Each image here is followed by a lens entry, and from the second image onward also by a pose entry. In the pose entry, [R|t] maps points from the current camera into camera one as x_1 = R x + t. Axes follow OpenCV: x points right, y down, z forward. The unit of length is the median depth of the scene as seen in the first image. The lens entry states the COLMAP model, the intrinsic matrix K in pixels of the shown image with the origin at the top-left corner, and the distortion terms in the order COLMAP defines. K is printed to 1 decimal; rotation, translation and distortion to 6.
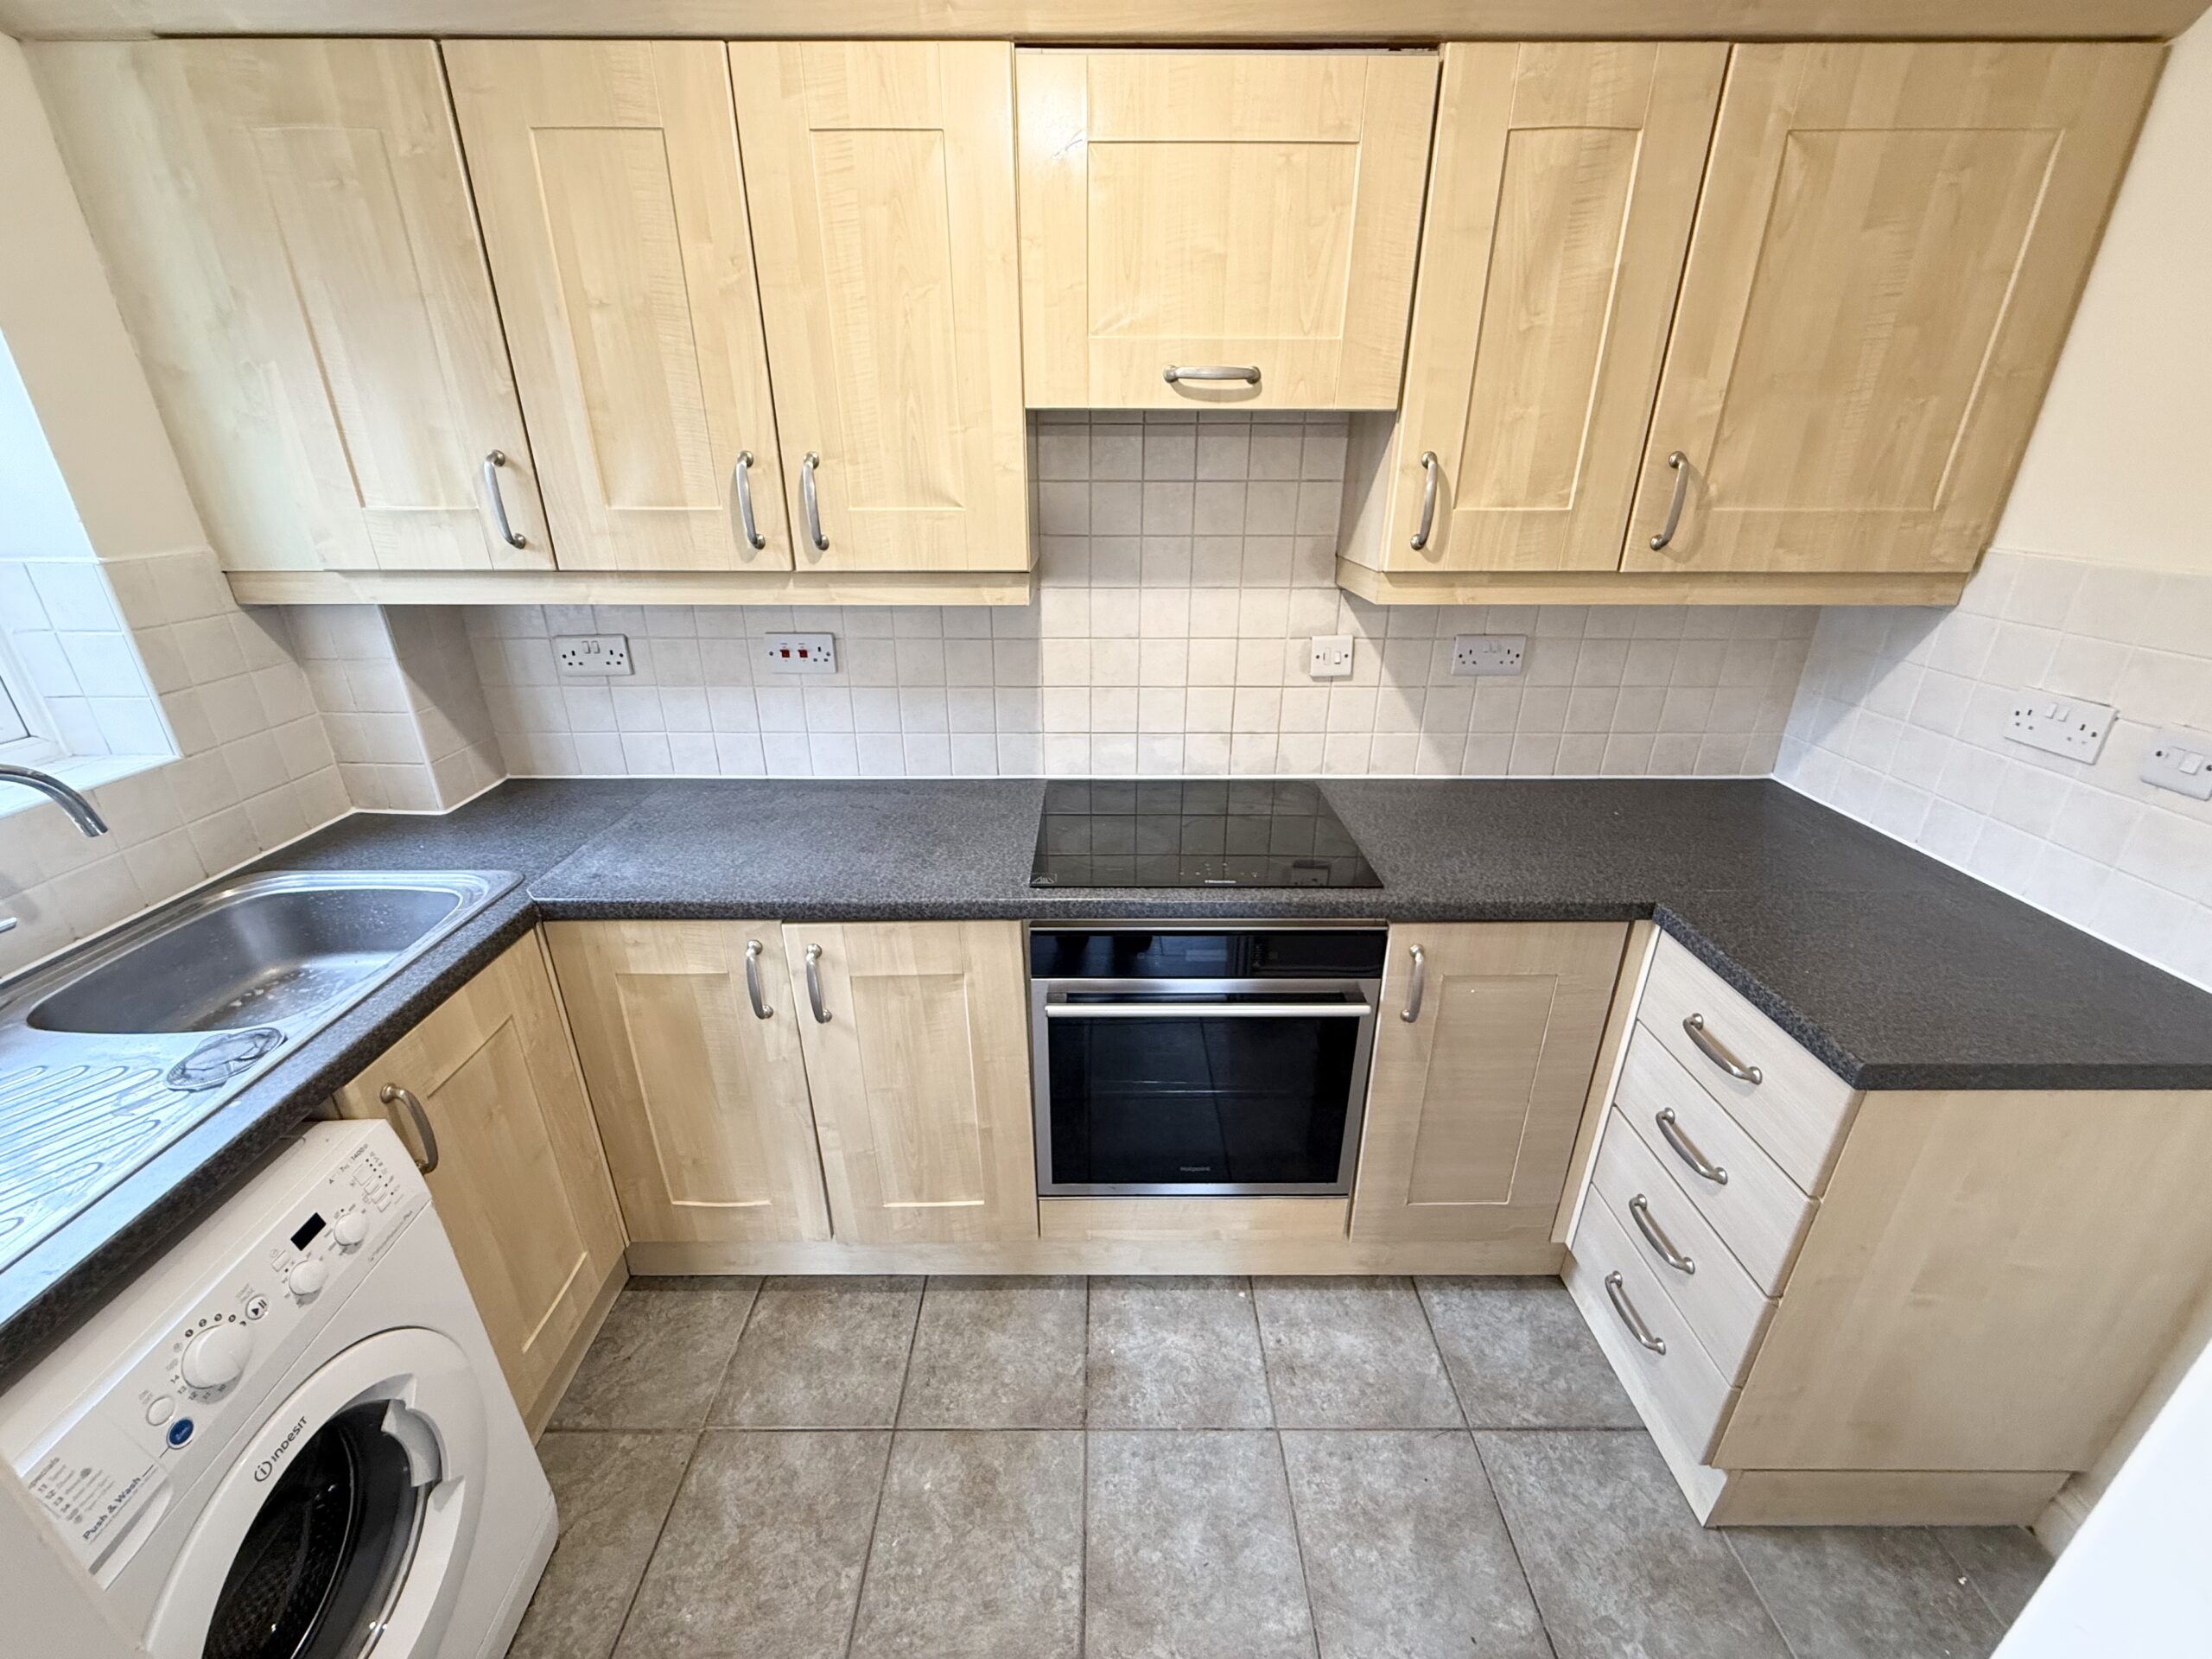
lens RADIAL K [[881.2, 0, 1100.2], [0, 881.2, 827.0], [0, 0, 1]] dist [0.000583, -0.000039]
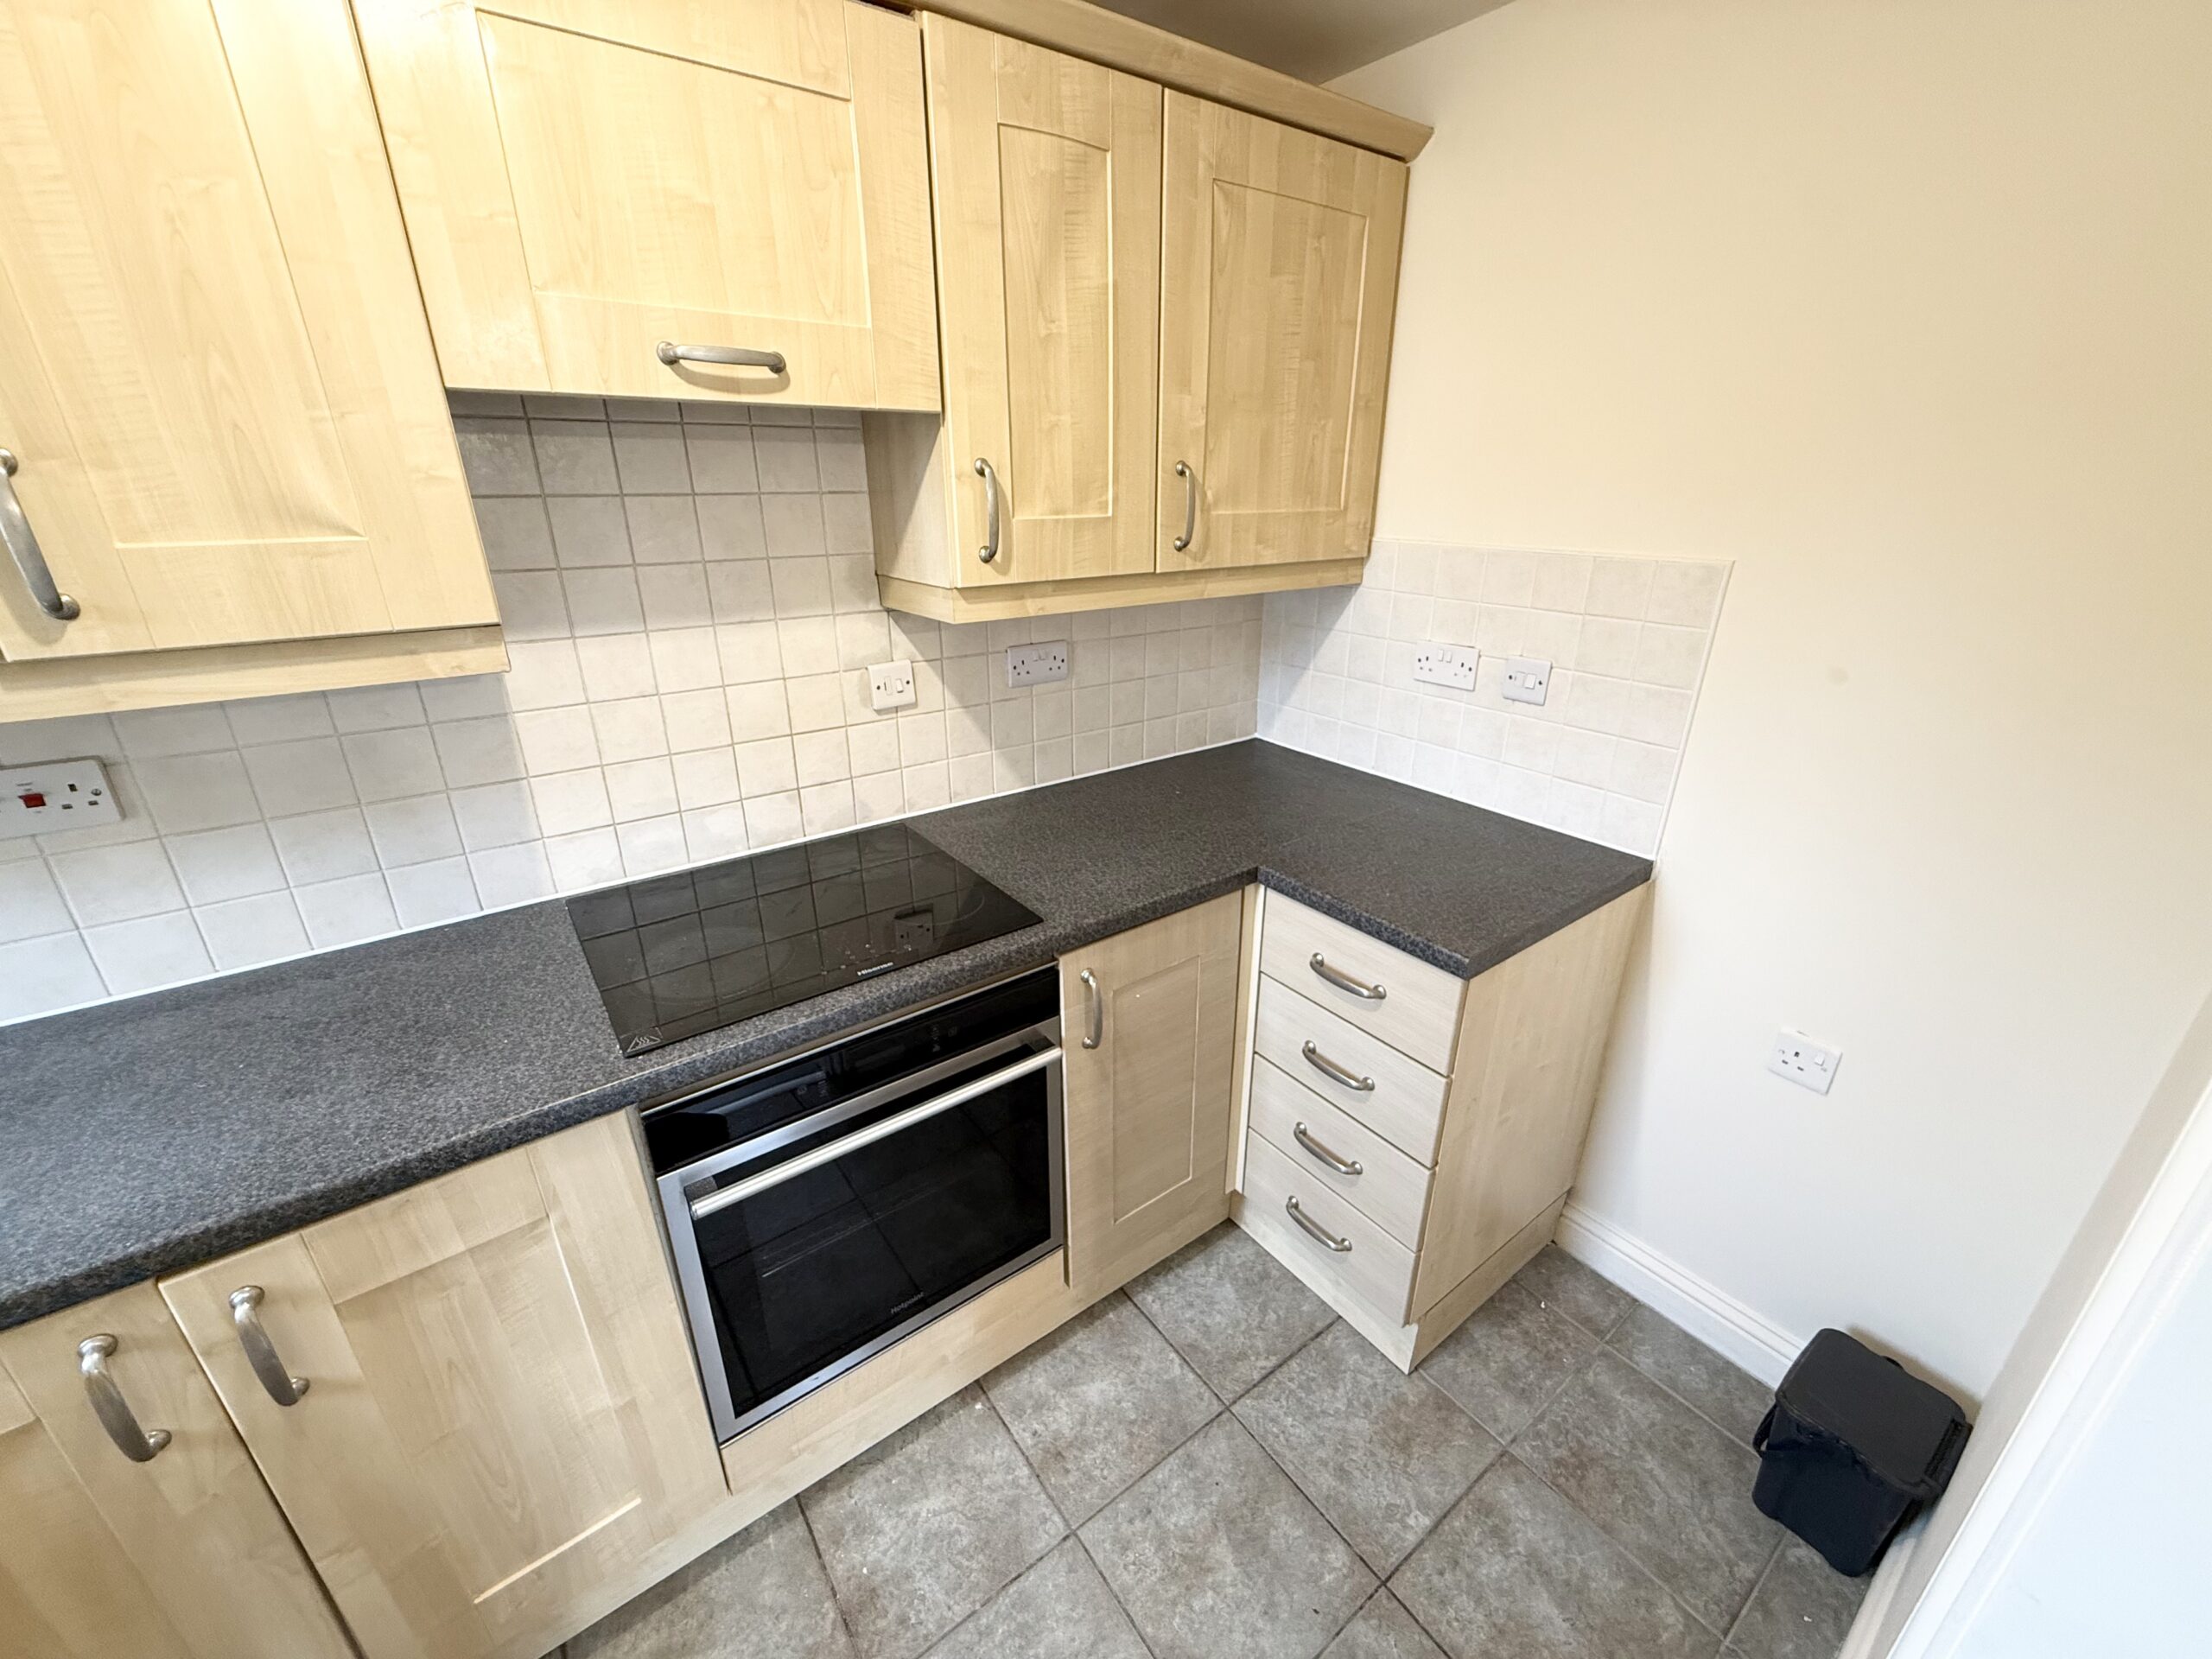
lens RADIAL K [[881.2, 0, 1100.2], [0, 881.2, 827.0], [0, 0, 1]] dist [0.000583, -0.000039]
pose [[0.804964, -0.219310, 0.551303, -0.121394], [0.230359, 0.971808, 0.050237, -0.060305], [-0.546779, 0.086559, 0.832791, 0.176823]]
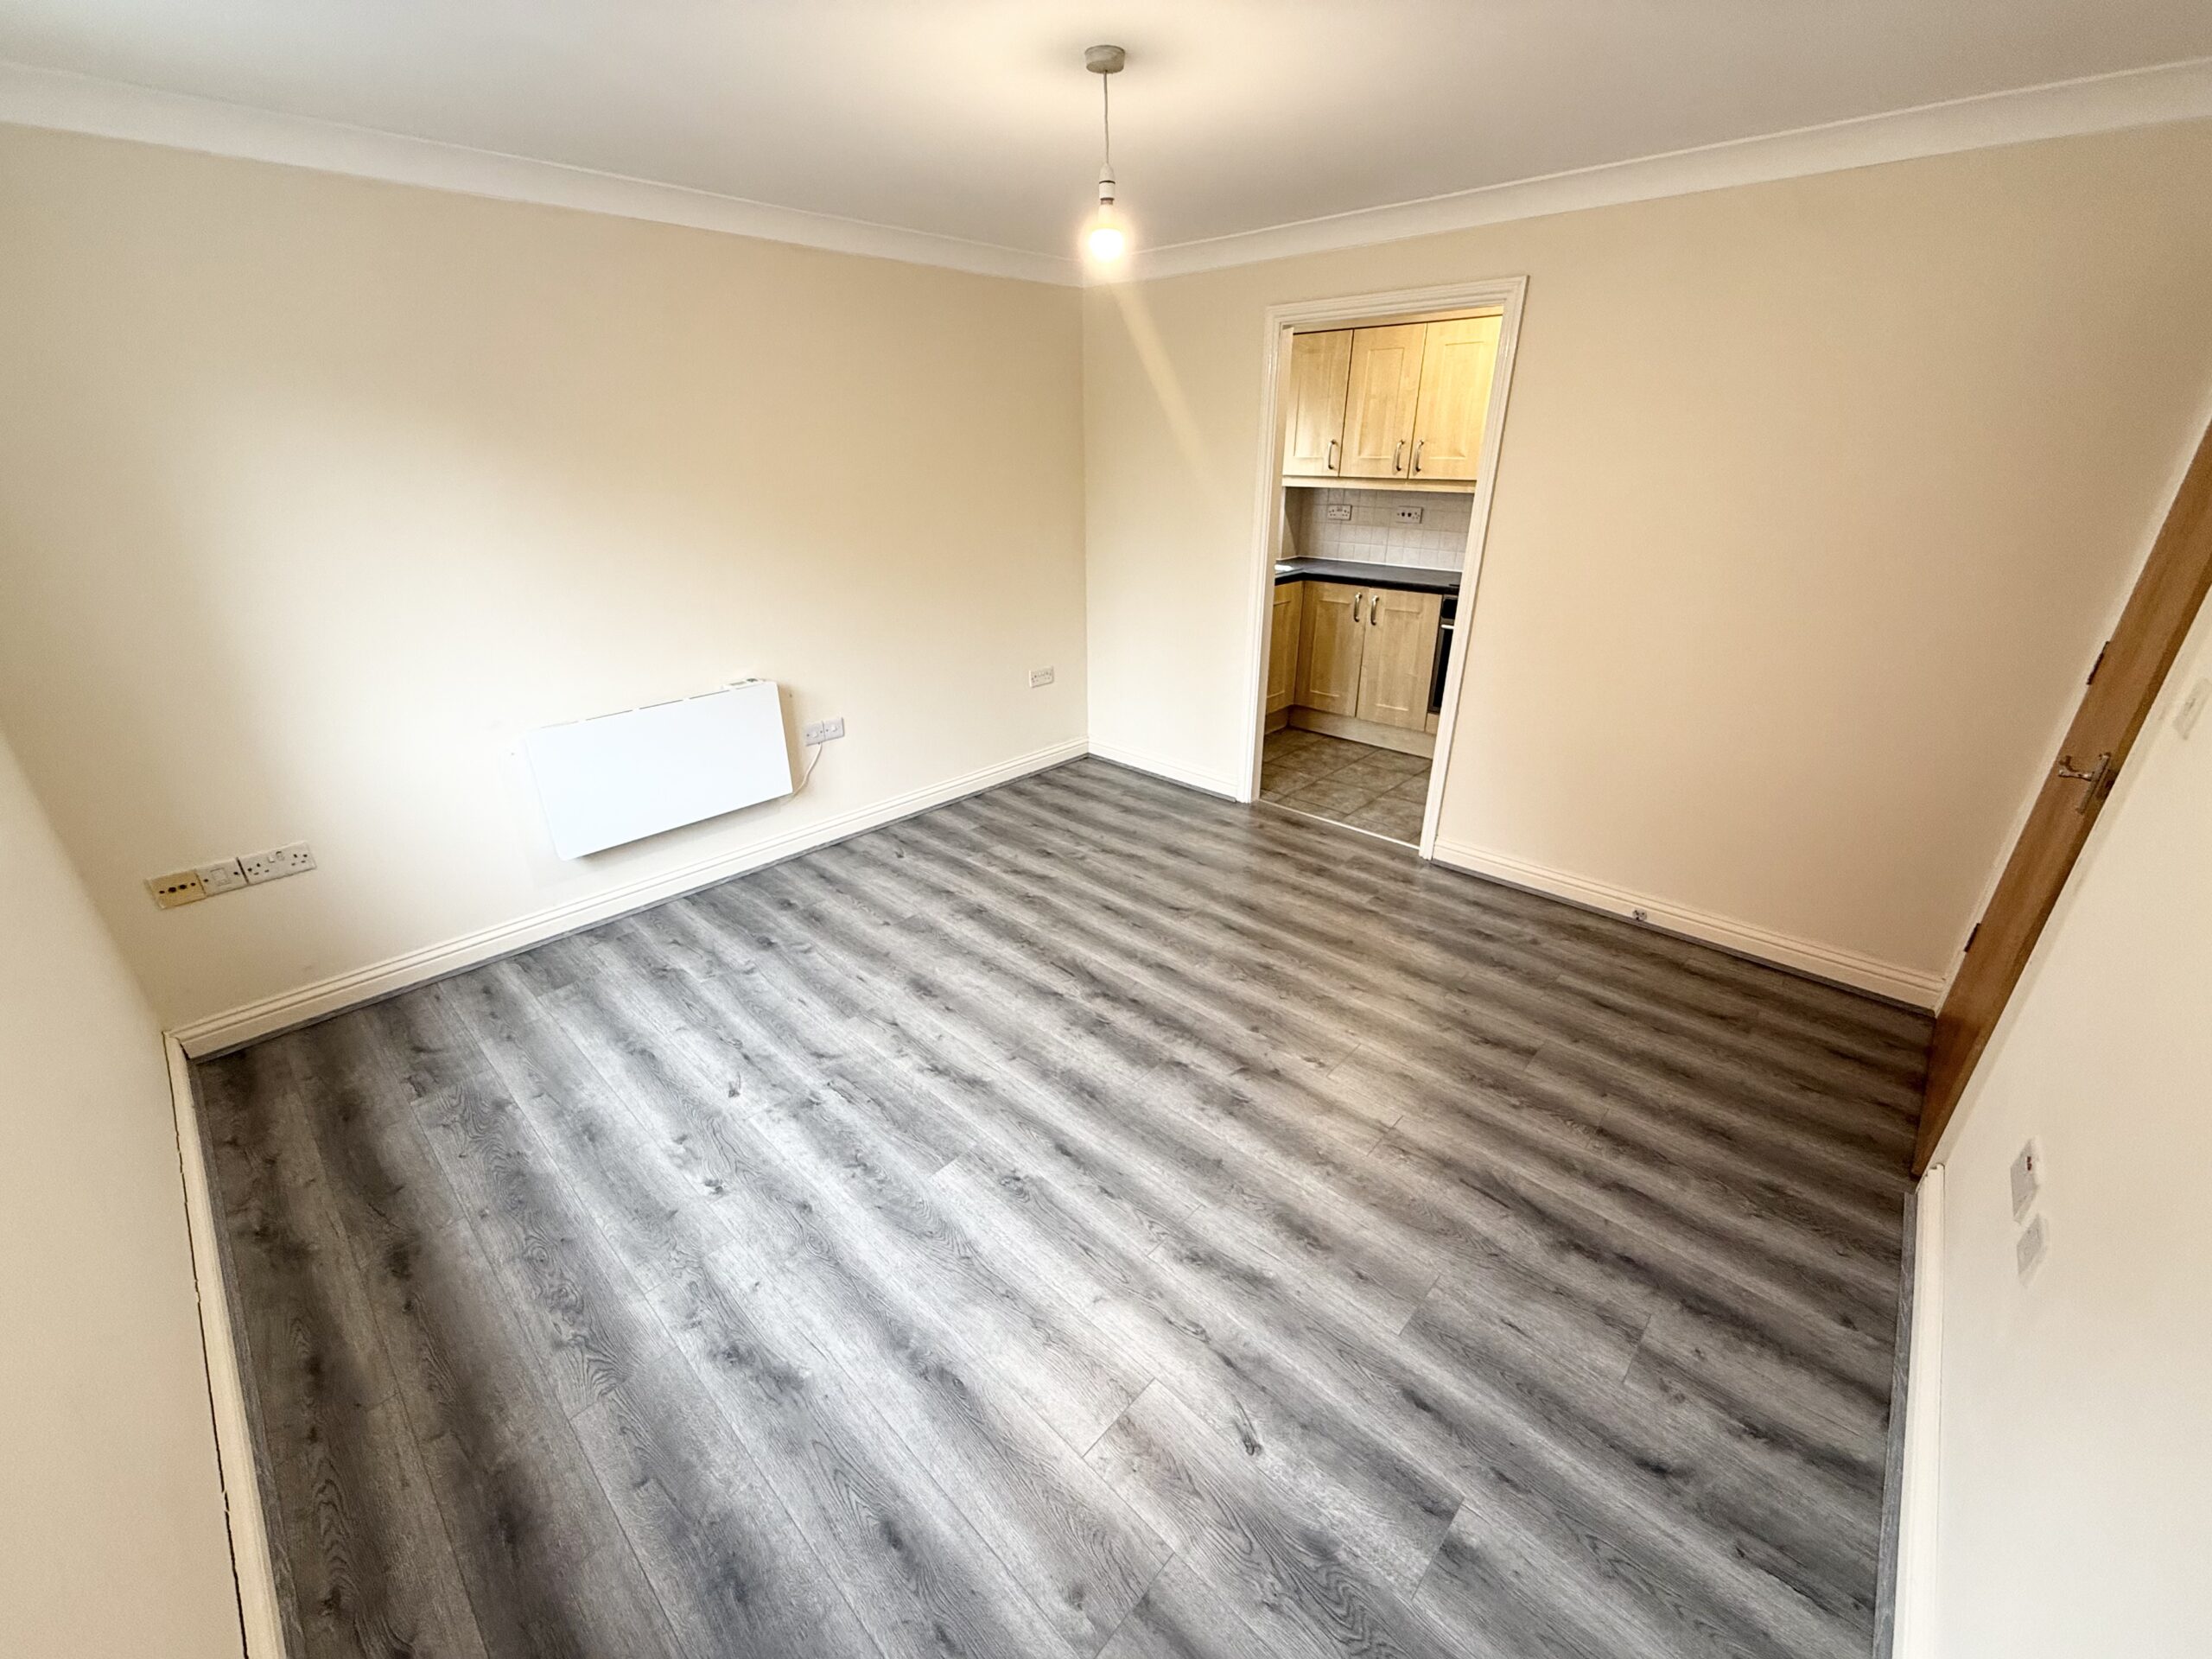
lens RADIAL K [[881.2, 0, 1100.2], [0, 881.2, 827.0], [0, 0, 1]] dist [0.000583, -0.000039]
pose [[0.726044, 0.272936, -0.631163, 1.162383], [-0.262703, 0.958329, 0.112219, 0.823166], [0.635490, 0.084333, 0.767489, -1.967646]]
